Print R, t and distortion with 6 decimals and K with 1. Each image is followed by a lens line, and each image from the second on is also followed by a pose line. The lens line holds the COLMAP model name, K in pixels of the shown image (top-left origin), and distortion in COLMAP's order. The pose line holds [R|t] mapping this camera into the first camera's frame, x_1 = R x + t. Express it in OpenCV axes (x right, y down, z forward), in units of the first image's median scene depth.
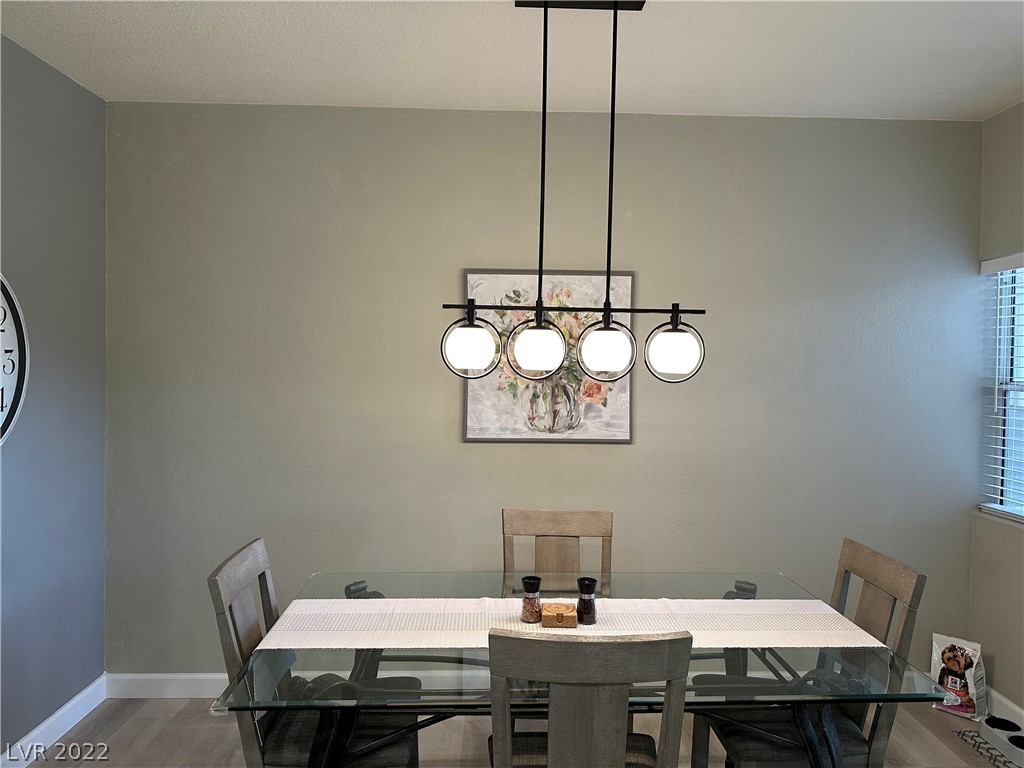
lens RADIAL K [[717.4, 0, 513.6], [0, 717.4, 374.0], [0, 0, 1]] dist [0.075933, -0.090611]
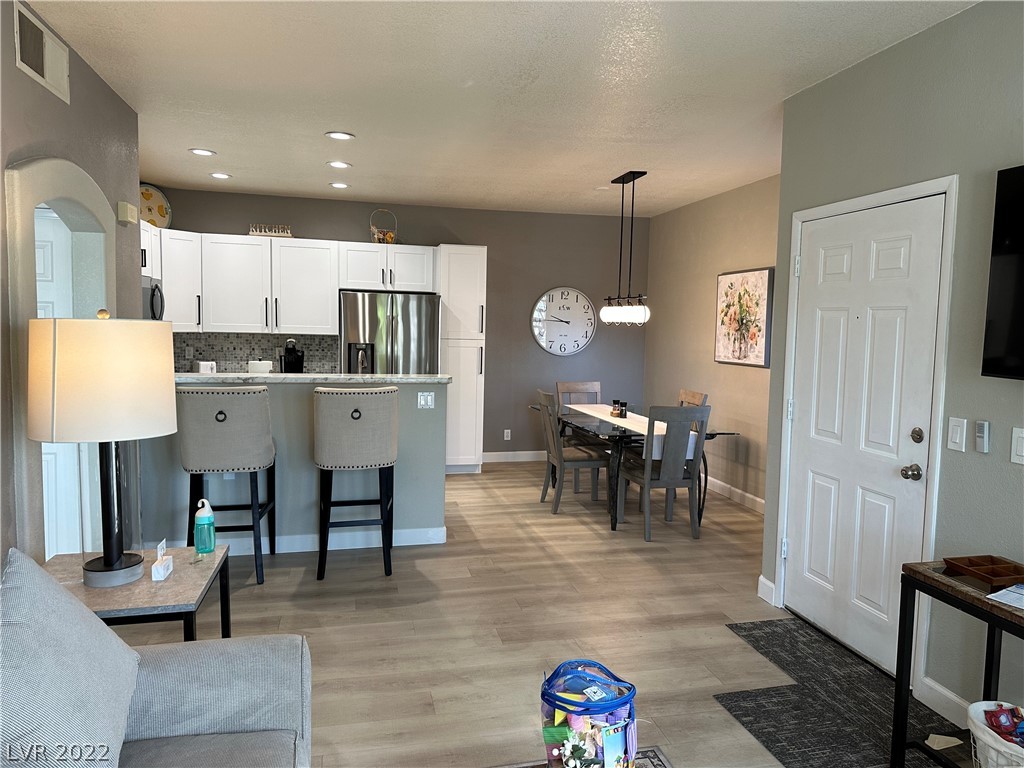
lens RADIAL K [[717.4, 0, 513.6], [0, 717.4, 374.0], [0, 0, 1]] dist [0.075933, -0.090611]
pose [[0.195978, 0.056513, -0.978979, 1.747021], [-0.034476, 0.998118, 0.050716, 0.045110], [0.980002, 0.023812, 0.197557, 0.073806]]
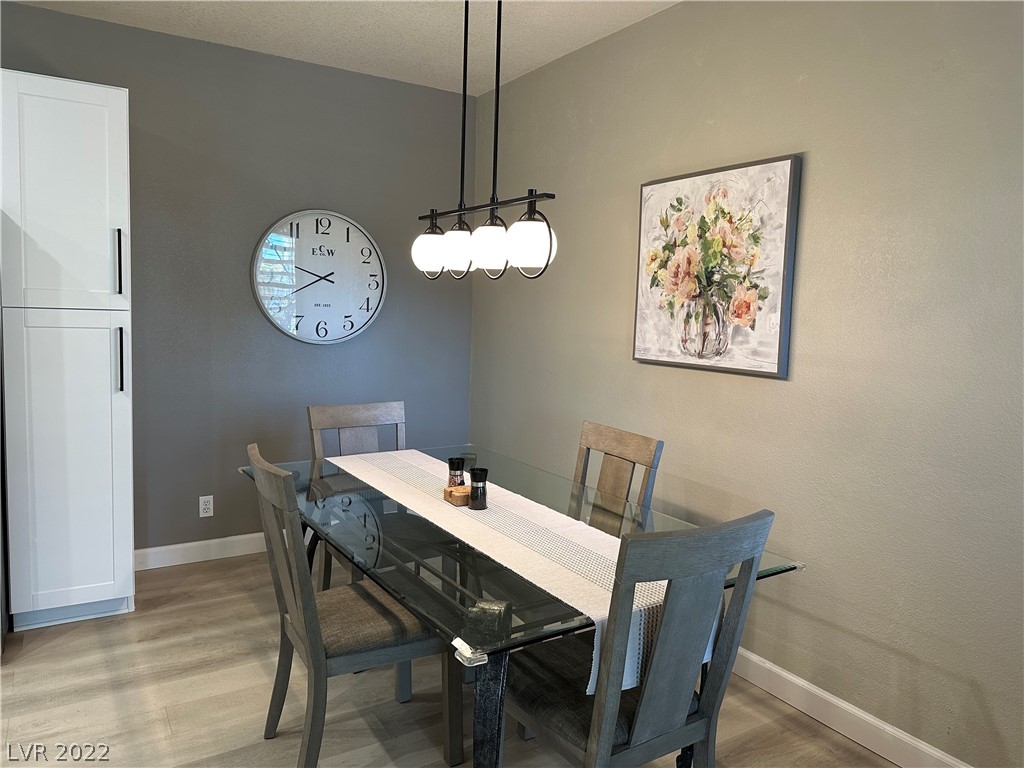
lens RADIAL K [[723.3, 0, 512.0], [0, 723.3, 384.0], [0, 0, 1]] dist [0.087717, -0.091516]
pose [[0.497819, 0.092013, -0.862386, 0.708776], [-0.042863, 0.995751, 0.081499, 0.050910], [0.866221, -0.003607, 0.499648, 0.356365]]
